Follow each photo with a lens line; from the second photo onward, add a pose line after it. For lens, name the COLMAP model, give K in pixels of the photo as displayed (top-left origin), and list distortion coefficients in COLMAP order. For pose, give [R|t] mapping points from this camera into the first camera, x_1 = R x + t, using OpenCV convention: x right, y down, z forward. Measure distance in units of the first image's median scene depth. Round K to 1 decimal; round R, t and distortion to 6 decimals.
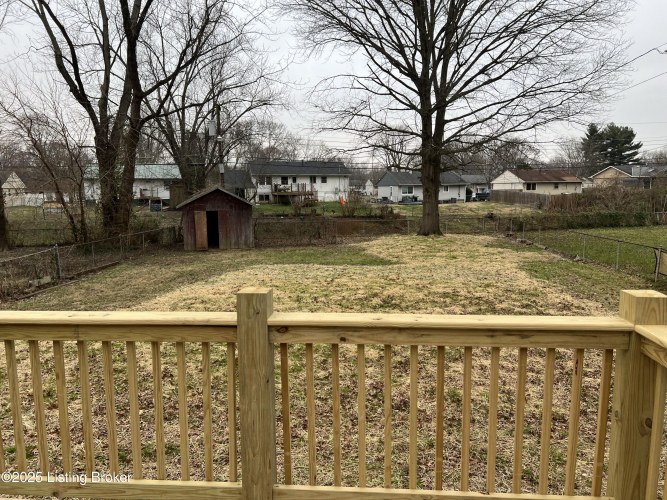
lens RADIAL K [[499.1, 0, 335.8], [0, 499.1, 254.0], [0, 0, 1]] dist [0.075718, -0.085589]
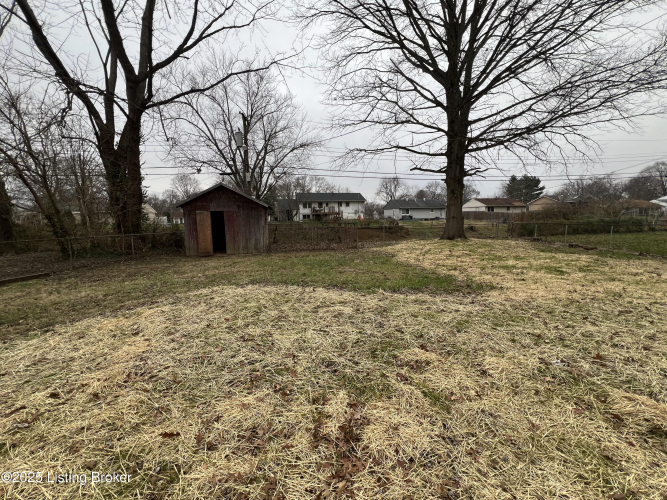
lens RADIAL K [[268.2, 0, 333.3], [0, 268.2, 249.1], [0, 0, 1]] dist [-0.001033, -0.000022]
pose [[0.996672, 0.000391, -0.081516, -0.001322], [-0.001882, 0.999832, -0.018219, -0.005348], [0.081495, 0.018311, 0.996506, 0.276513]]
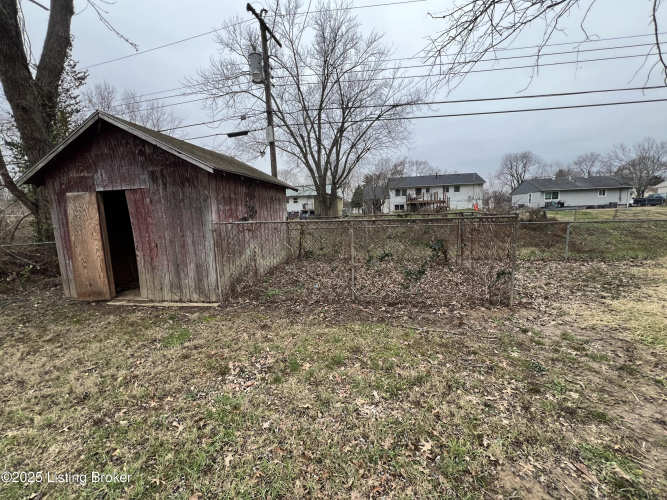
lens RADIAL K [[268.2, 0, 333.3], [0, 268.2, 249.1], [0, 0, 1]] dist [-0.001033, -0.000022]
pose [[0.900987, 0.034541, -0.432470, -0.011910], [-0.029899, 0.999399, 0.017530, -0.027195], [0.432815, -0.002864, 0.901478, 0.455495]]
